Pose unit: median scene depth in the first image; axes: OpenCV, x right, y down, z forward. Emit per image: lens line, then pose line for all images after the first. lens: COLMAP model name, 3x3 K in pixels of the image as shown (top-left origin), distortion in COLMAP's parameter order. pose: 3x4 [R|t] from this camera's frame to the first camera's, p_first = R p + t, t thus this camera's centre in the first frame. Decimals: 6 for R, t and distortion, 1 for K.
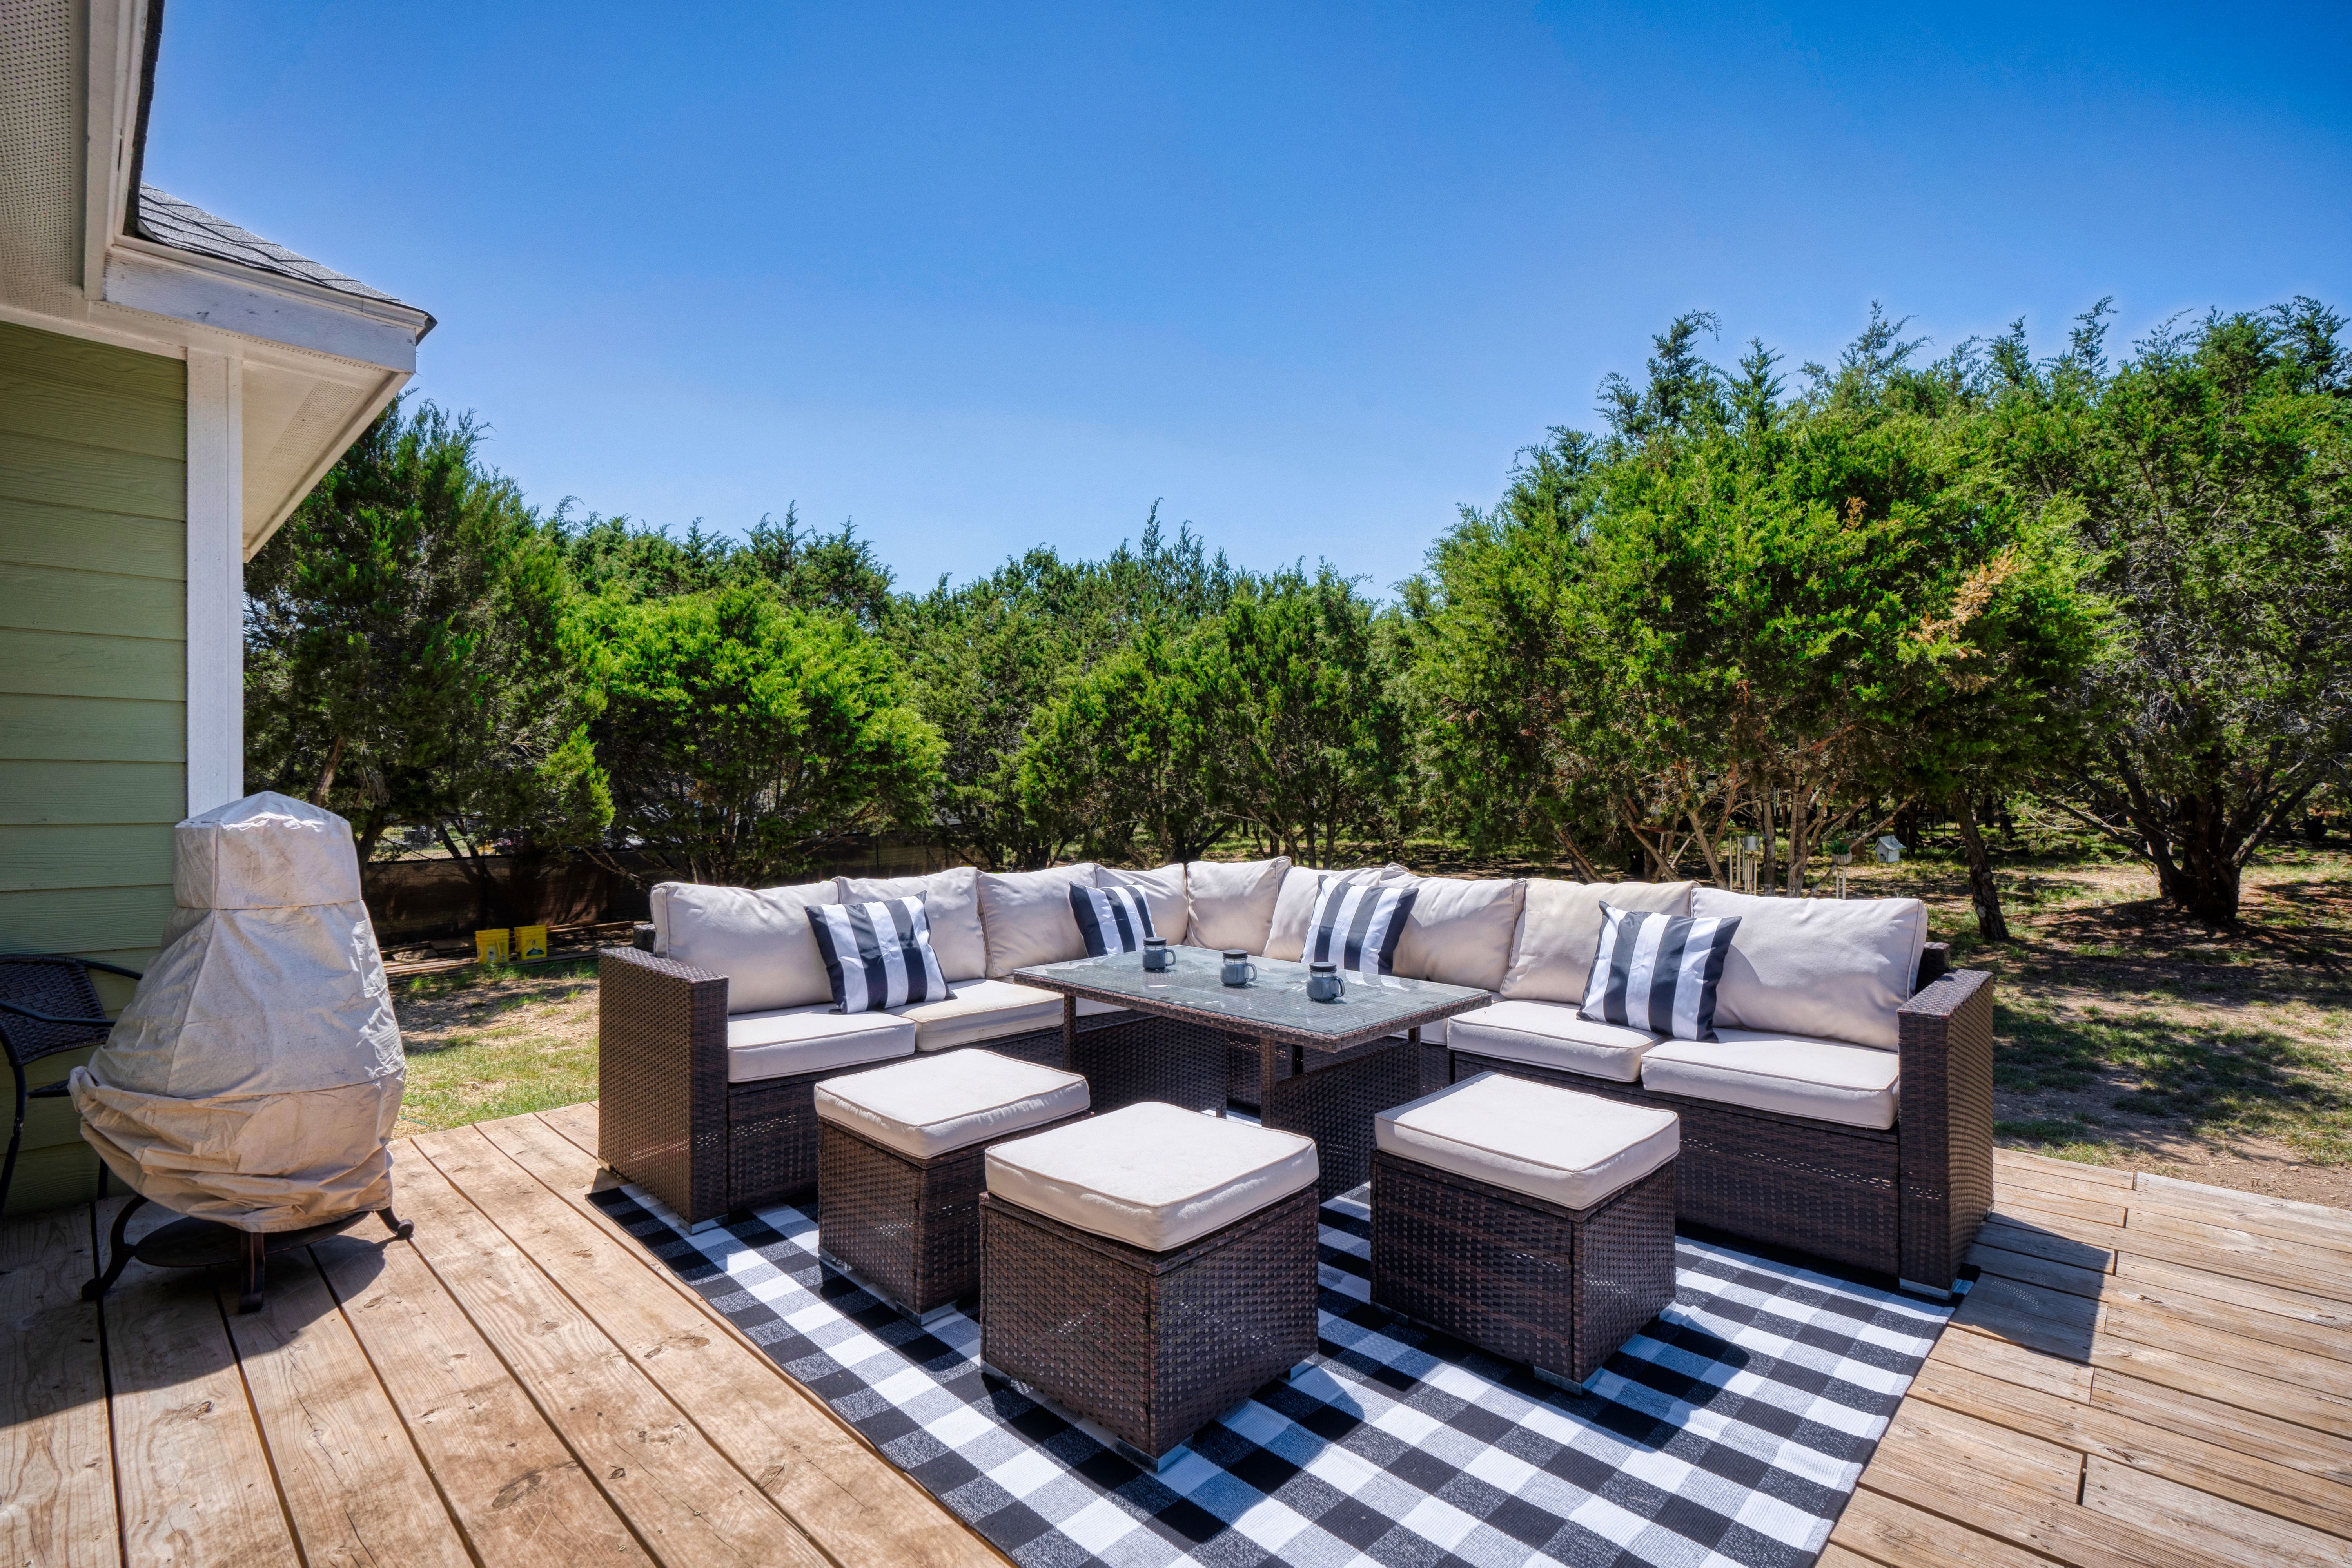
lens RADIAL K [[1074.6, 0, 1170.4], [0, 1074.6, 792.0], [0, 0, 1]] dist [-0.013703, -0.000877]
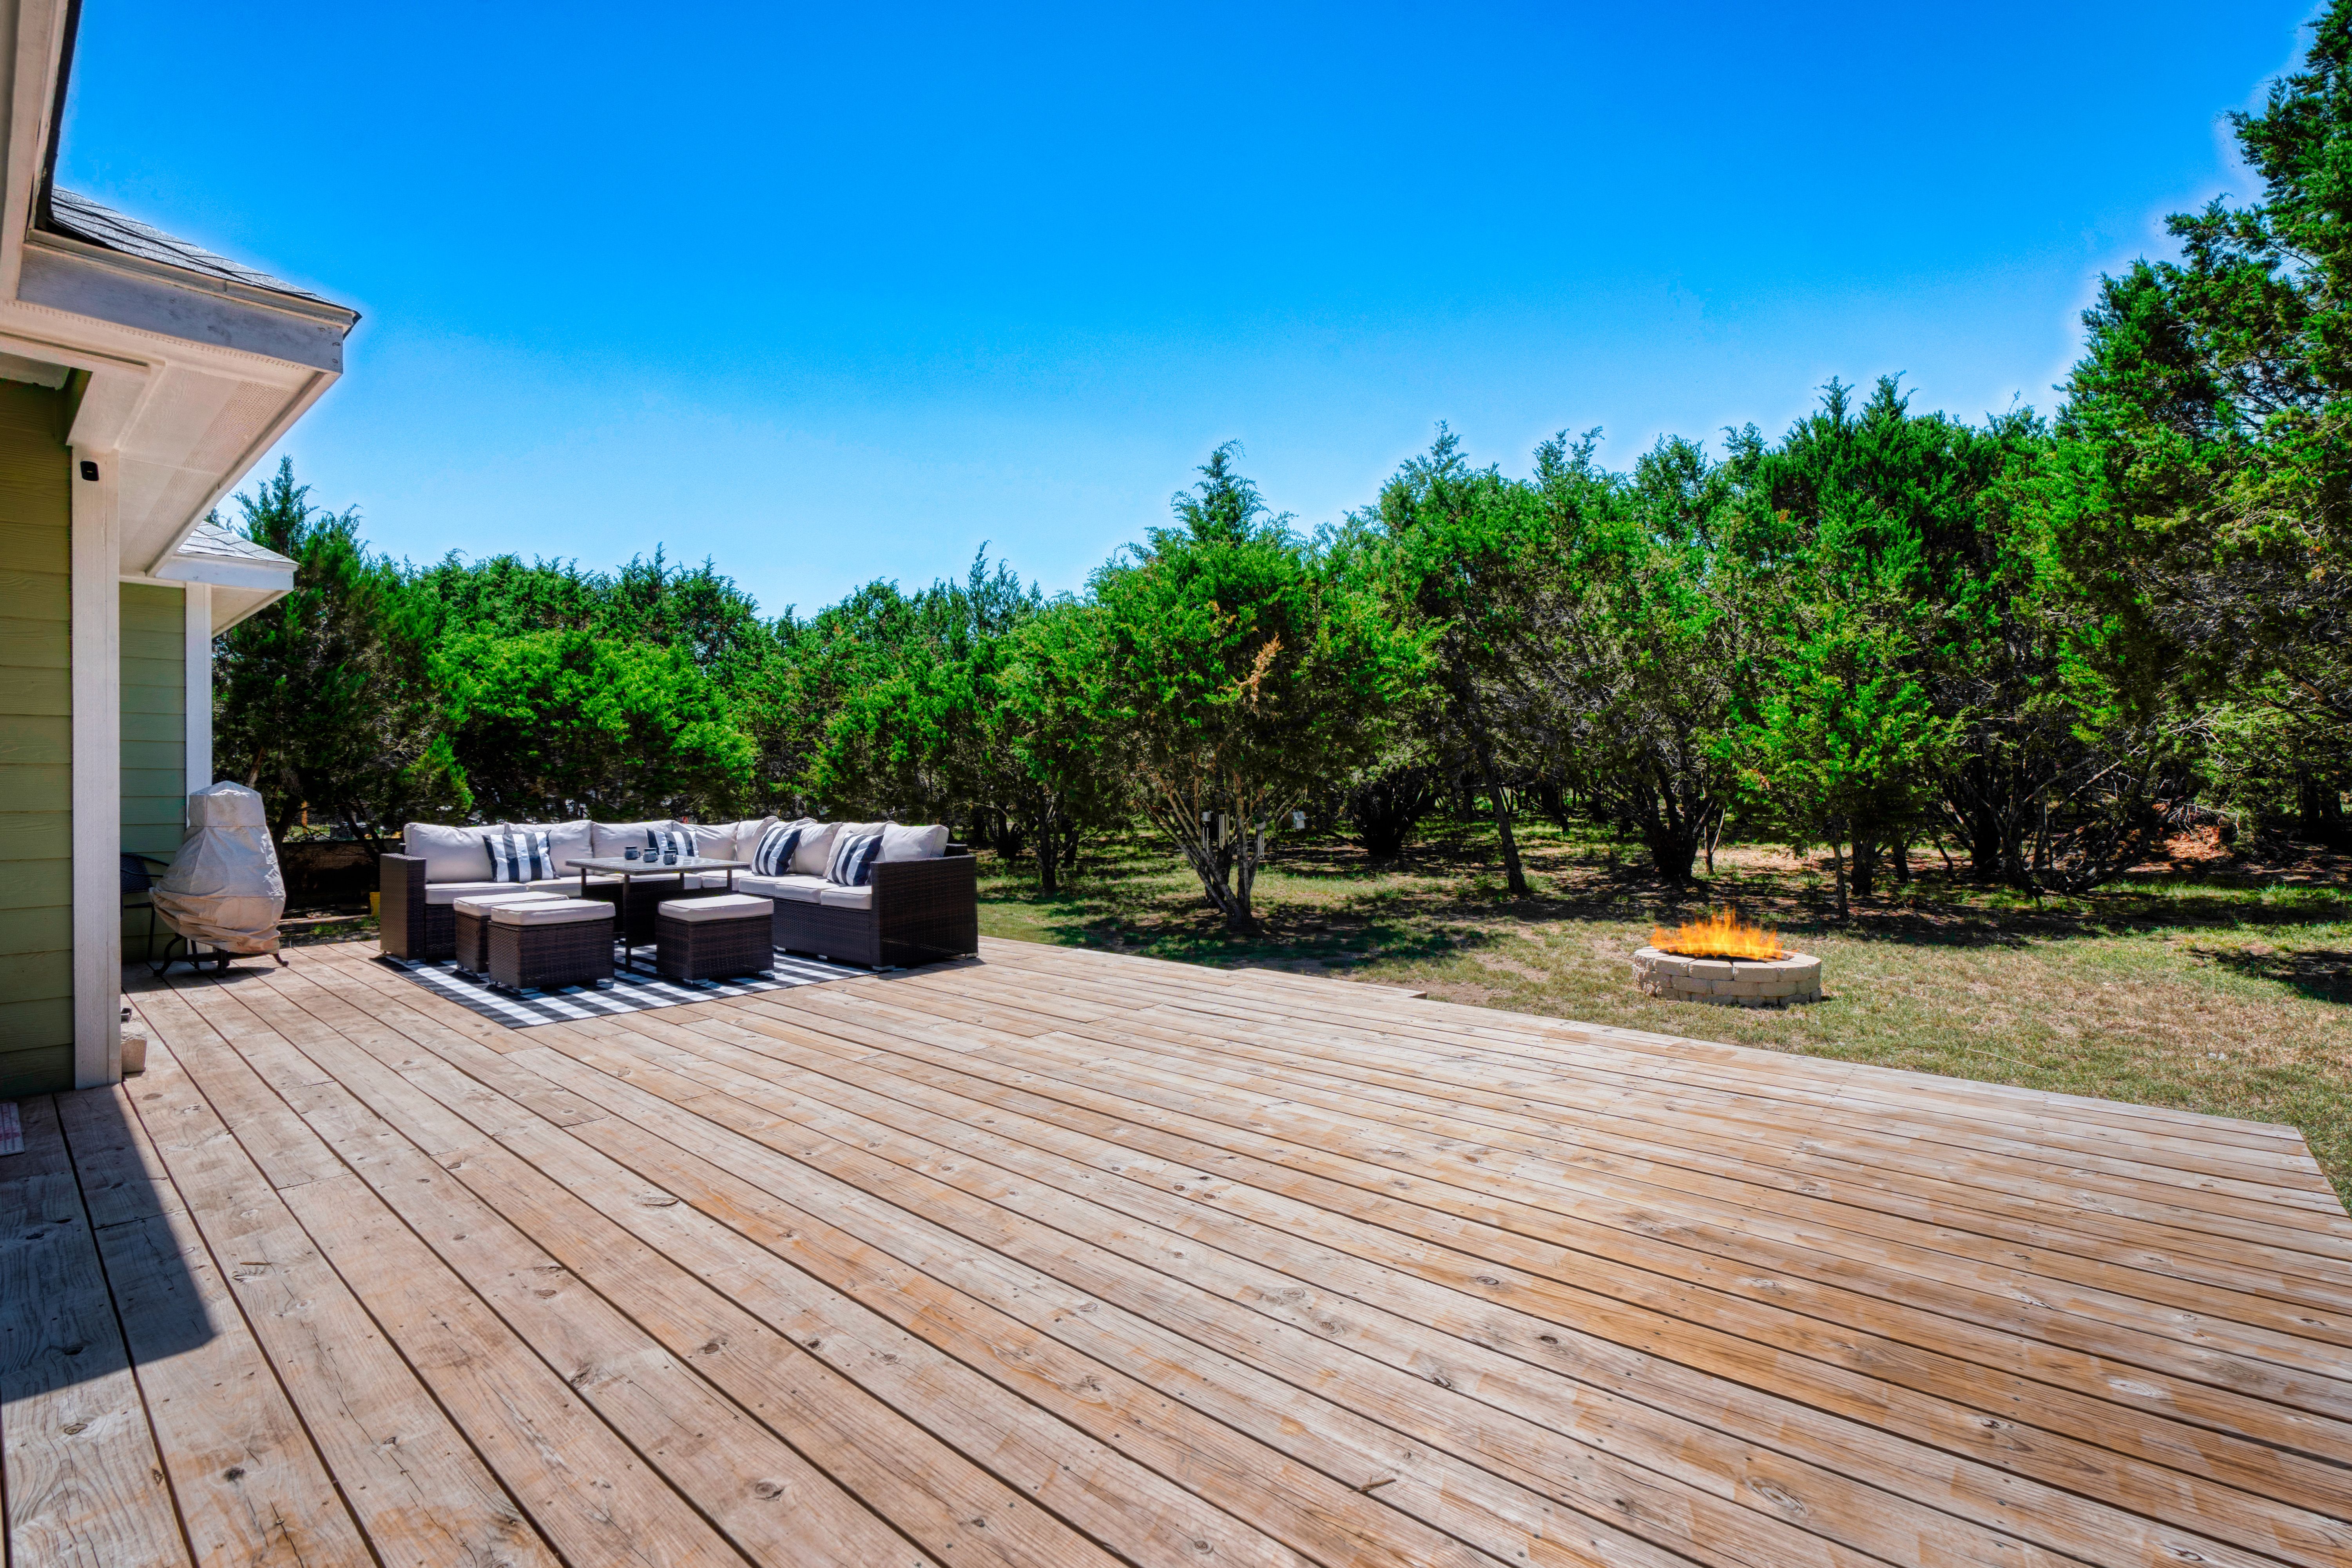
lens RADIAL K [[1074.5, 0, 1180.9], [0, 1074.5, 782.5], [0, 0, 1]] dist [-0.013703, -0.000877]
pose [[0.998826, -0.000412, 0.048435, 0.288907], [0.000737, 0.999977, -0.006706, 0.005081], [-0.048431, 0.006734, 0.998804, -0.364946]]
